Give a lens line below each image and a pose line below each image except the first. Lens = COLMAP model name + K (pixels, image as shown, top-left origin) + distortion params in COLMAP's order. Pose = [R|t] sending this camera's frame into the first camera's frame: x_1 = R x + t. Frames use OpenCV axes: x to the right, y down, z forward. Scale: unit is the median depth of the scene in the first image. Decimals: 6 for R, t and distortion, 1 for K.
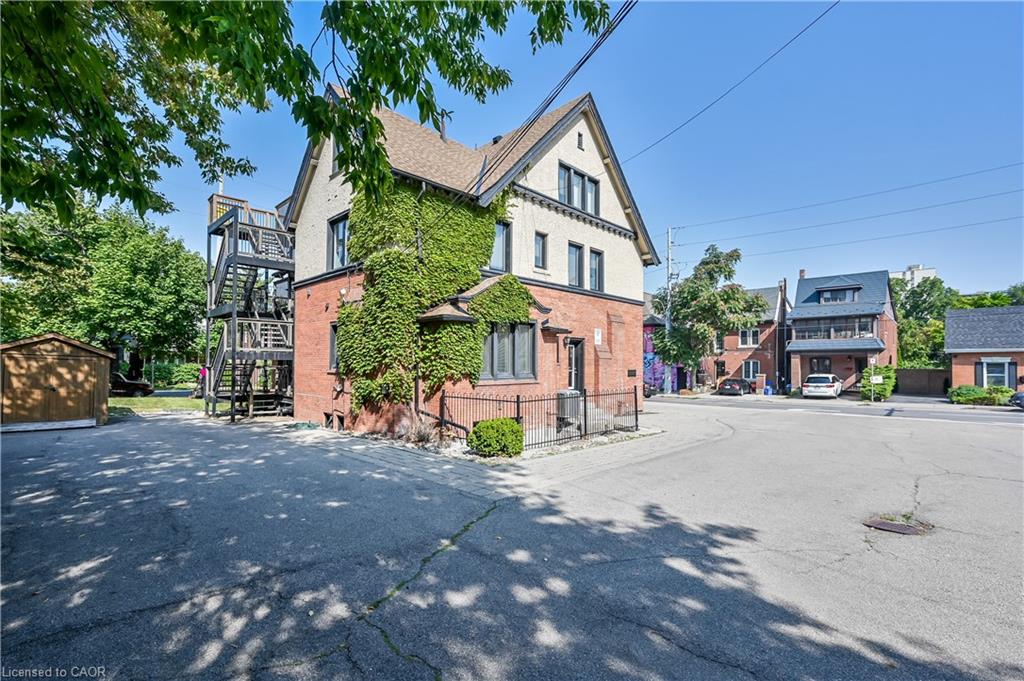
lens RADIAL K [[403.2, 0, 489.7], [0, 403.2, 362.2], [0, 0, 1]] dist [-0.003755, -0.000314]
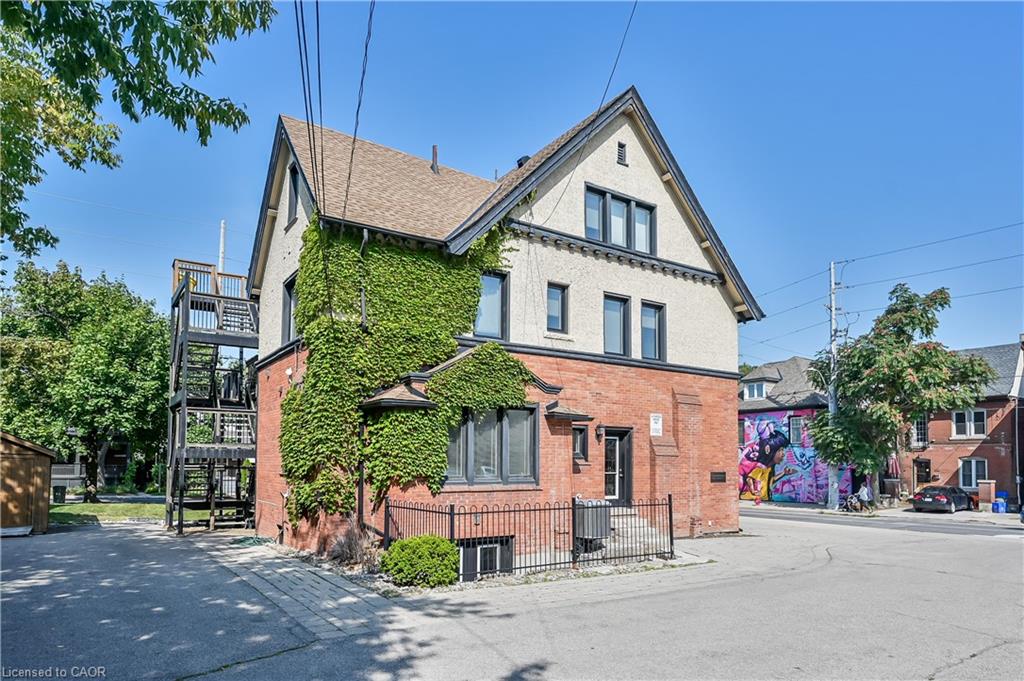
lens RADIAL K [[556.6, 0, 521.6], [0, 556.6, 449.0], [0, 0, 1]] dist [-0.008292, -0.000432]
pose [[0.984761, -0.004419, -0.173859, 0.217740], [0.000347, 0.999725, -0.023446, 0.001429], [0.173915, 0.023028, 0.984491, 0.004439]]
